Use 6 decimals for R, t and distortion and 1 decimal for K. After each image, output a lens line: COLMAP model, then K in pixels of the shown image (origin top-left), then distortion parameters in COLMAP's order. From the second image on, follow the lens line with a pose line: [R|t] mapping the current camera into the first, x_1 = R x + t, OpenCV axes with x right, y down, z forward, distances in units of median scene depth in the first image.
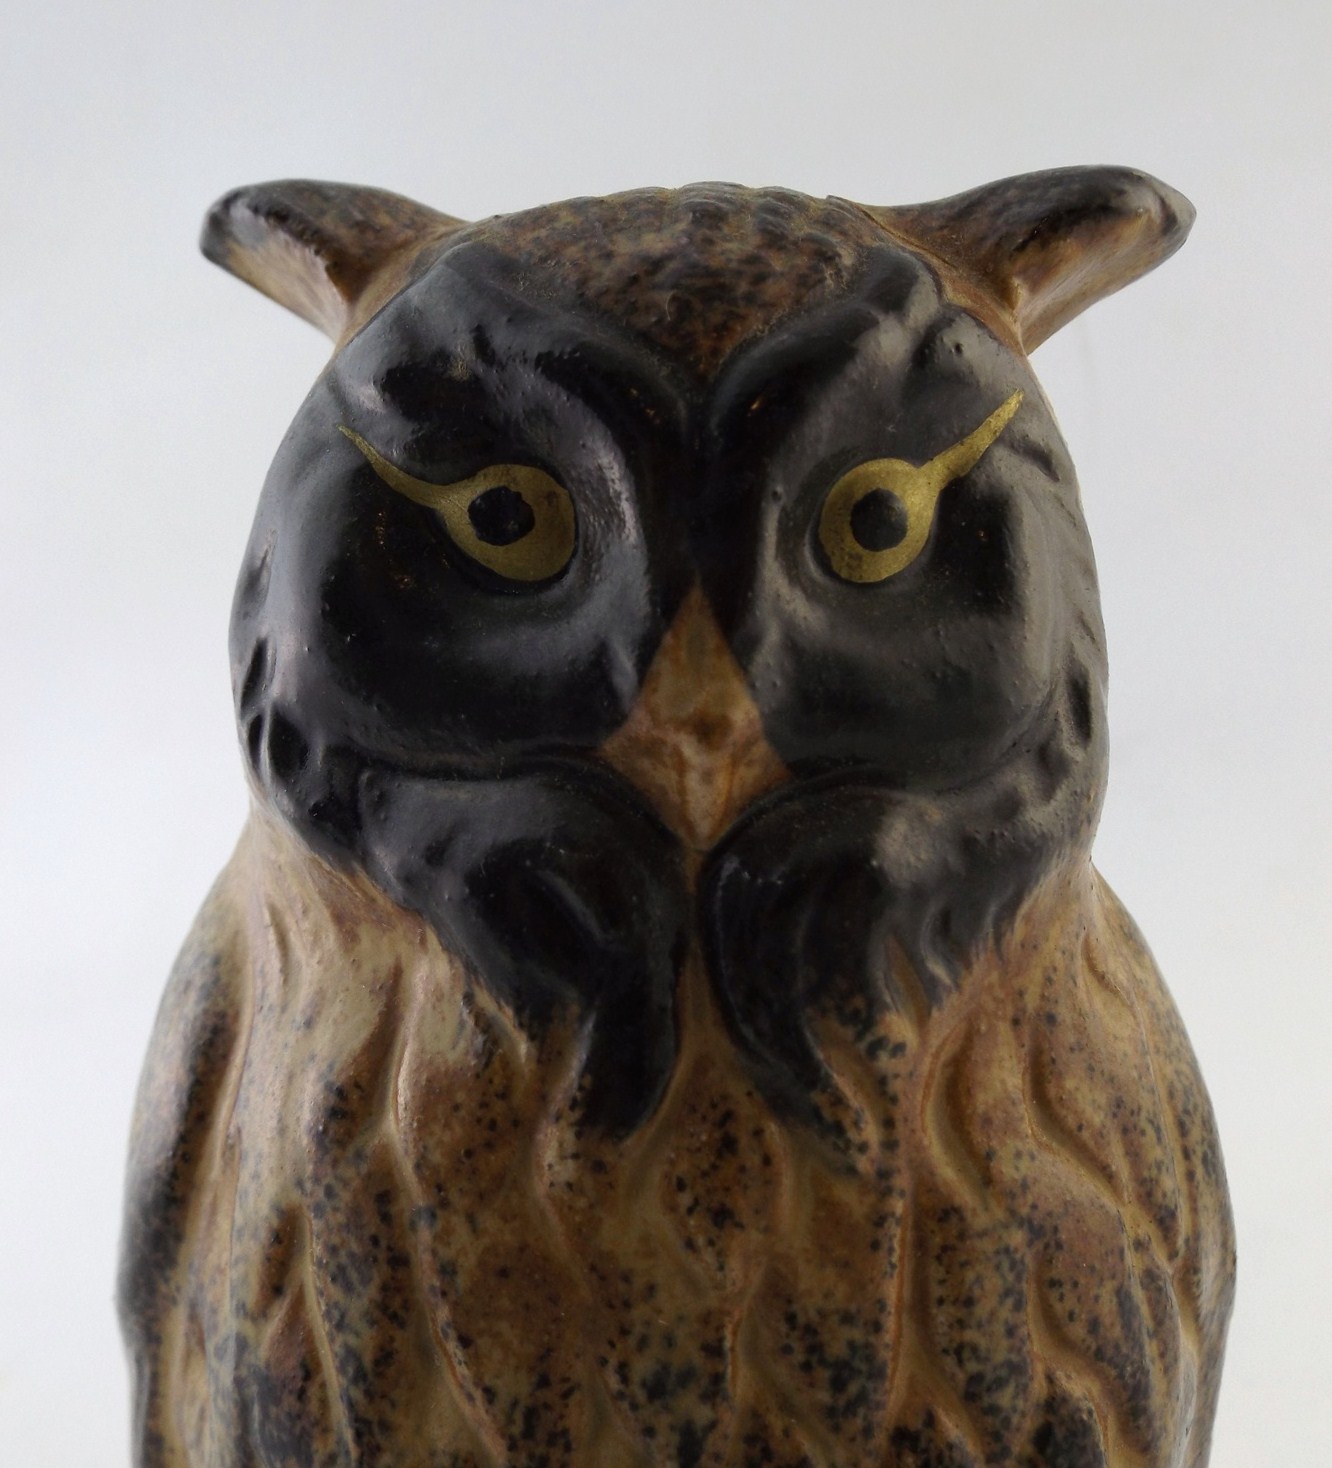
lens RADIAL K [[1461.5, 0, 662.1], [0, 1461.5, 730.7], [0, 0, 1]] dist [0.013199, 0.000000]
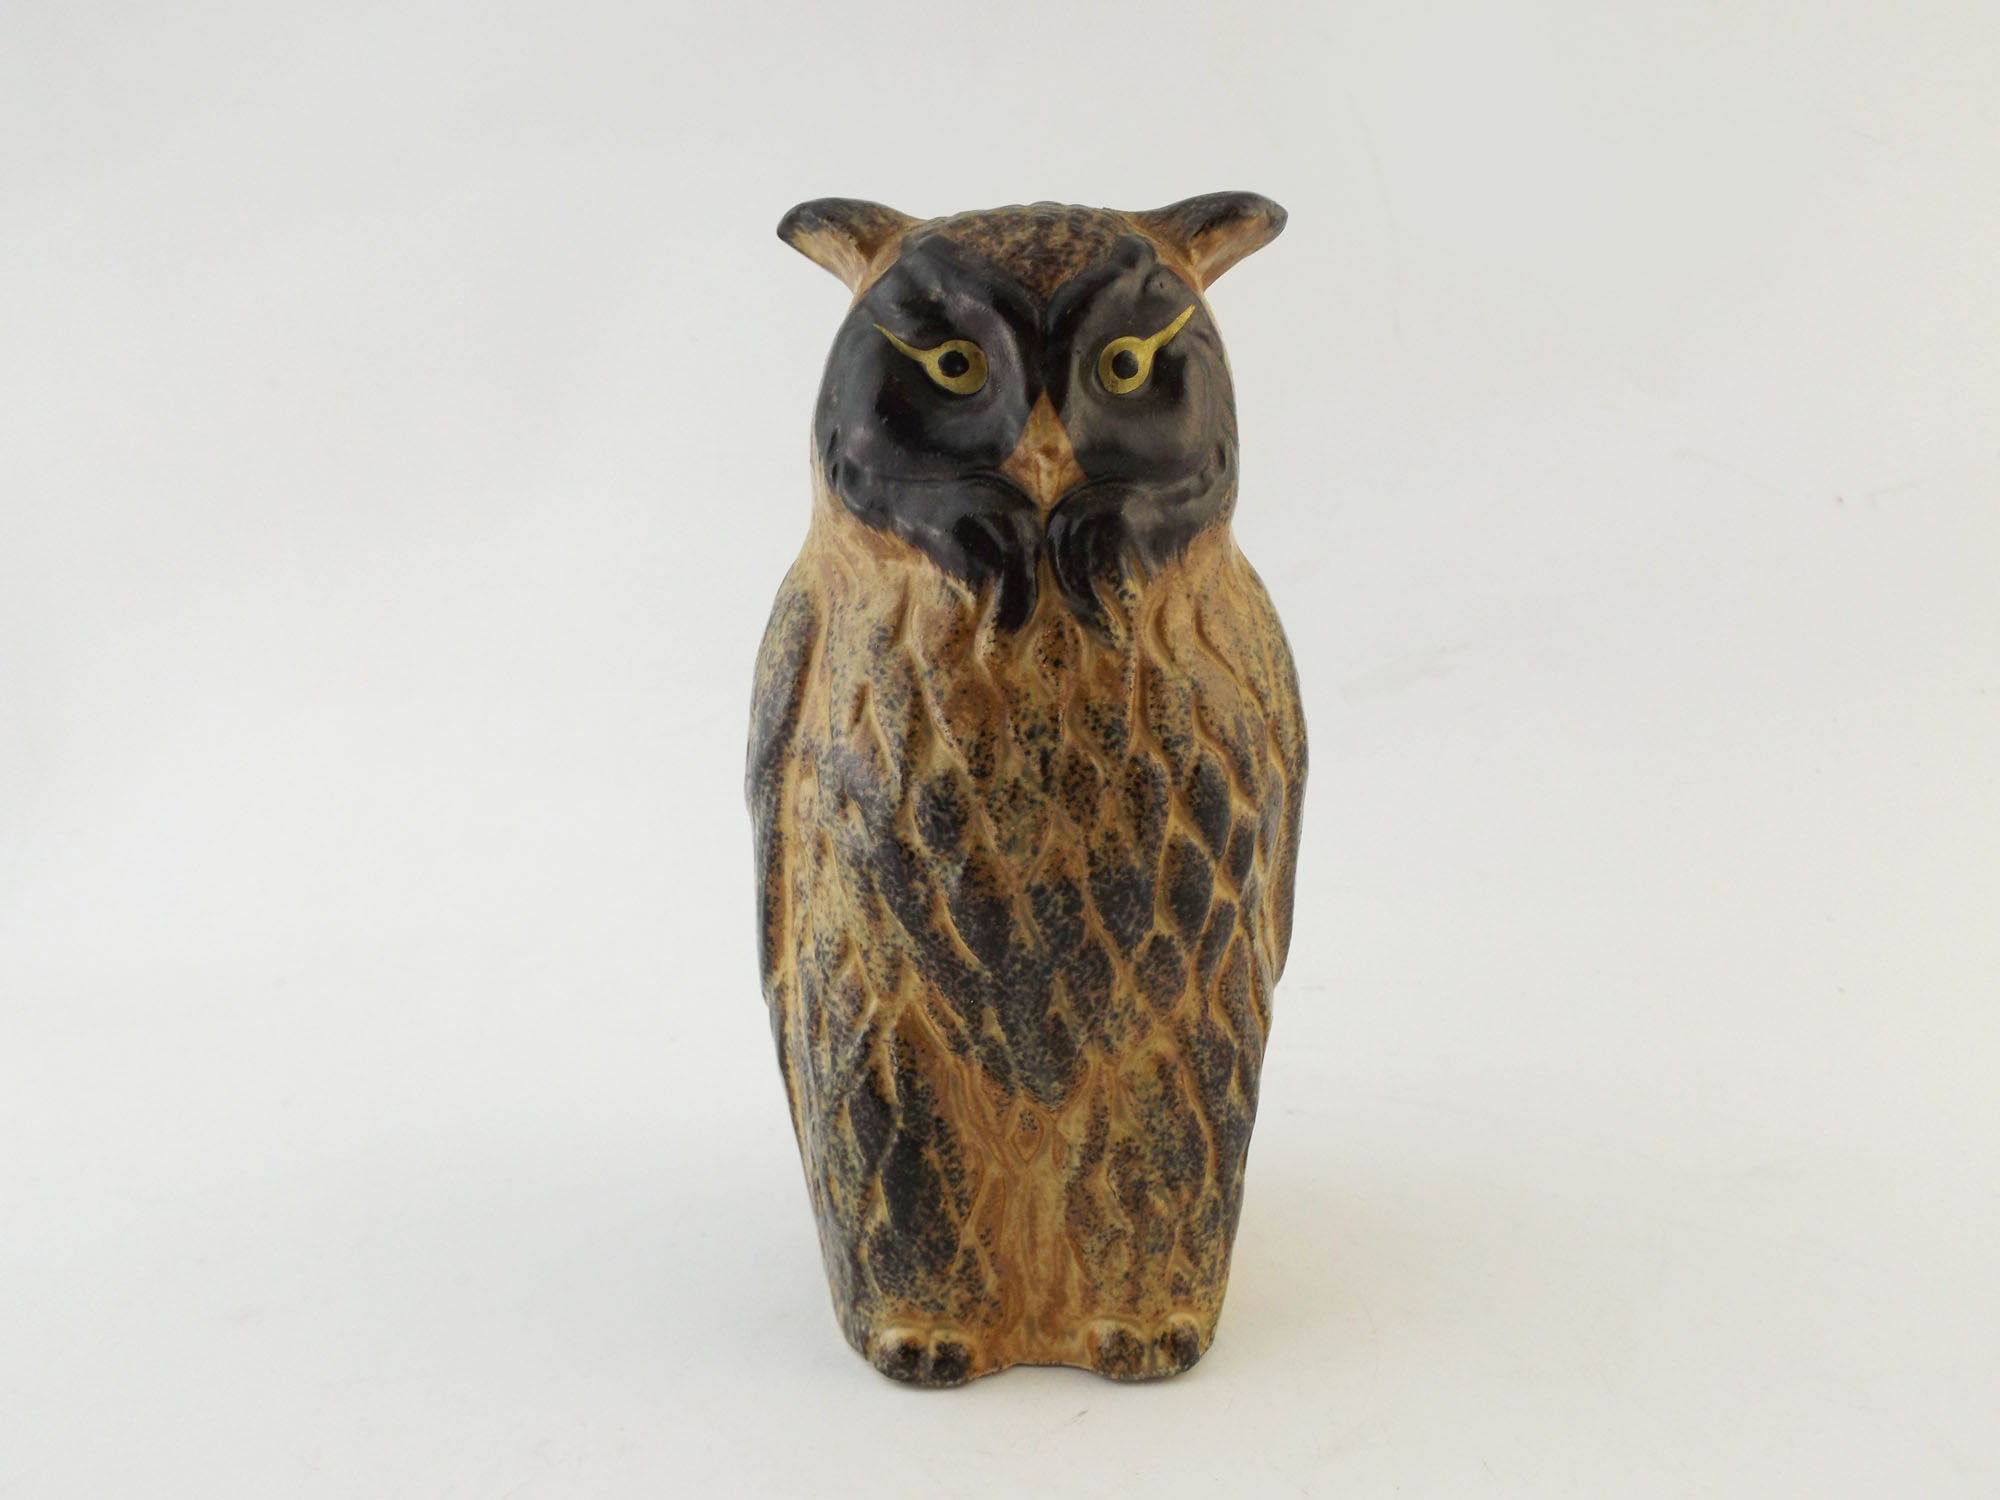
lens RADIAL K [[1387.7, 0, 1010.1], [0, 1387.7, 754.1], [0, 0, 1]] dist [0.004229, -0.001026]
pose [[0.999626, -0.014051, 0.023441, -0.084146], [0.012267, 0.997140, 0.074575, 0.290529], [-0.024422, -0.074260, 0.996940, -1.156420]]
